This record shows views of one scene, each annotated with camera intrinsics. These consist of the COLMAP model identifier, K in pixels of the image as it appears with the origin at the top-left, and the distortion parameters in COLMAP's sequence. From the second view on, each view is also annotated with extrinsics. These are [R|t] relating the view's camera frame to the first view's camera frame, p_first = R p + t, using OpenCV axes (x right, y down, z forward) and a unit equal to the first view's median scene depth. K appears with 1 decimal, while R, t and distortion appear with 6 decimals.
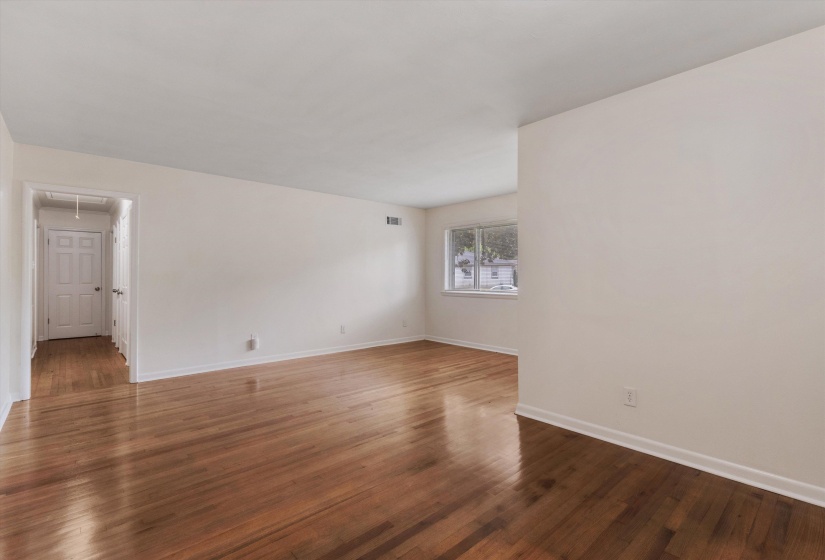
lens RADIAL K [[380.9, 0, 412.5], [0, 380.9, 280.0], [0, 0, 1]] dist [0.002751, 0.000520]
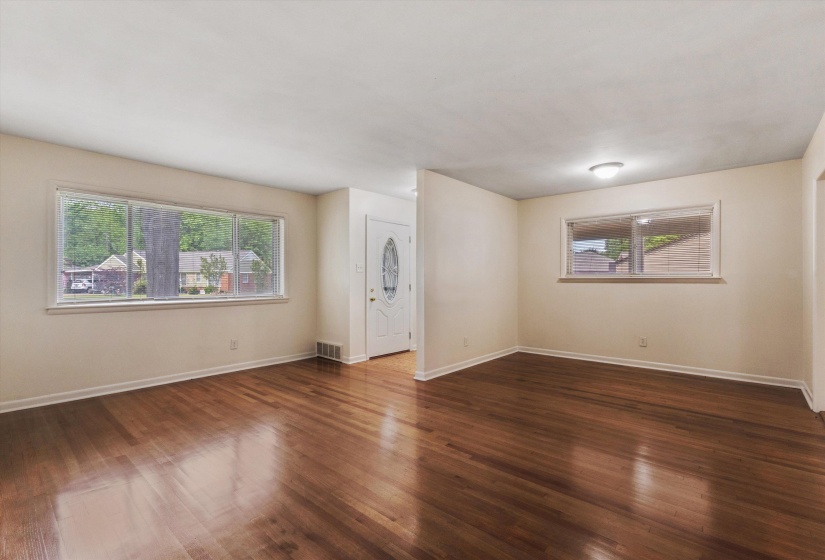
lens RADIAL K [[380.9, 0, 412.5], [0, 380.9, 280.0], [0, 0, 1]] dist [0.002751, 0.000520]
pose [[-0.114529, 0.007381, 0.993392, -0.970928], [0.013546, 0.999891, -0.005867, 0.005457], [-0.993328, 0.012784, -0.114617, 1.099481]]
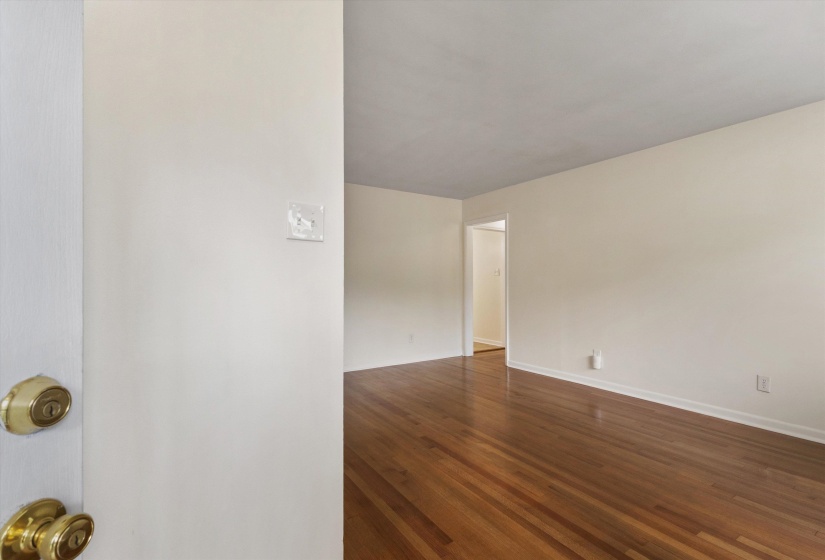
lens RADIAL K [[380.9, 0, 412.5], [0, 380.9, 280.0], [0, 0, 1]] dist [0.002751, 0.000520]
pose [[-0.157163, -0.012891, -0.987489, 0.629565], [-0.004834, 0.999913, -0.012284, 0.009274], [0.987561, 0.002843, -0.157211, 1.071847]]
